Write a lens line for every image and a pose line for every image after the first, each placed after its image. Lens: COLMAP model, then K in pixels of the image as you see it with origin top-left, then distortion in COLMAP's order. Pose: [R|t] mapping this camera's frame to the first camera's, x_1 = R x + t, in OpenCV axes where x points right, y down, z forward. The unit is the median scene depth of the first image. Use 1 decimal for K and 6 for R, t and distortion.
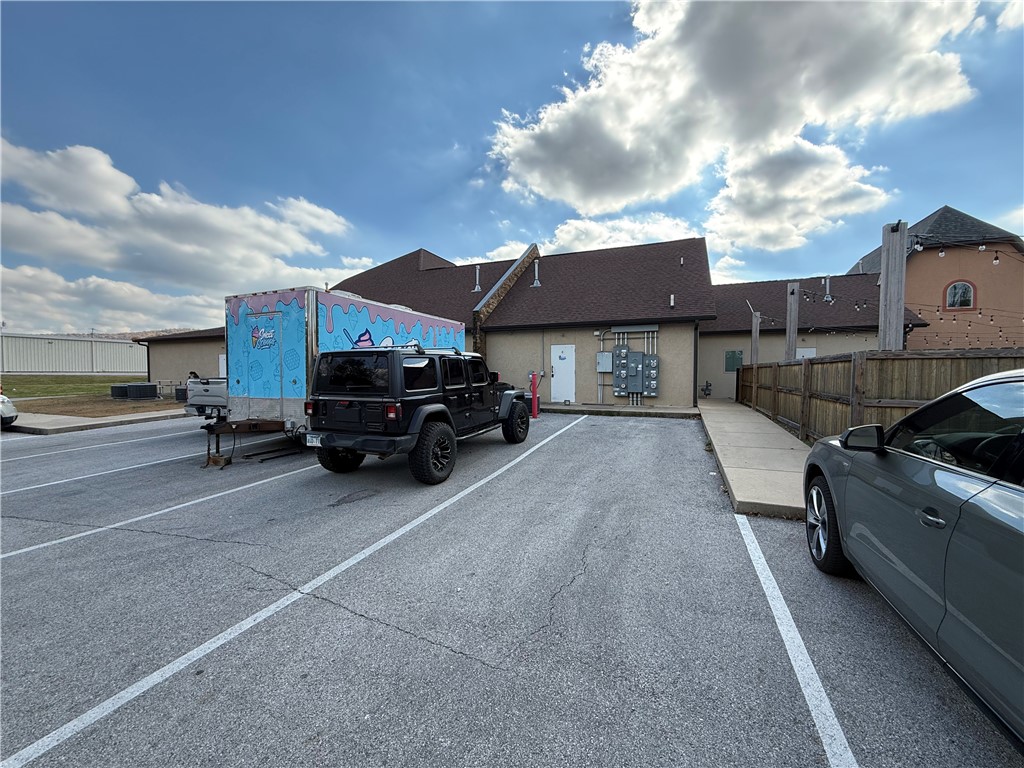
lens RADIAL K [[407.9, 0, 510.2], [0, 407.9, 385.8], [0, 0, 1]] dist [0.001908, -0.000767]
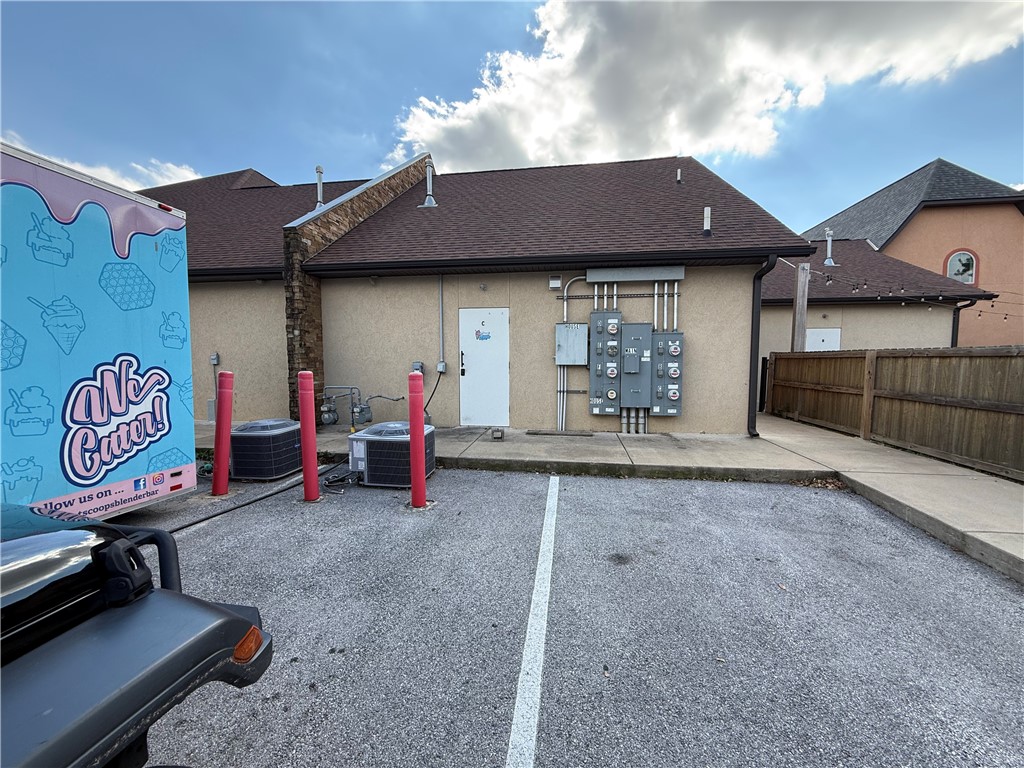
lens RADIAL K [[407.9, 0, 511.6], [0, 407.9, 389.3], [0, 0, 1]] dist [0.001908, -0.000767]
pose [[0.971029, -0.015904, 0.238432, 0.047480], [0.005806, 0.999059, 0.042992, -0.026901], [-0.238891, -0.040362, 0.970207, 0.555544]]
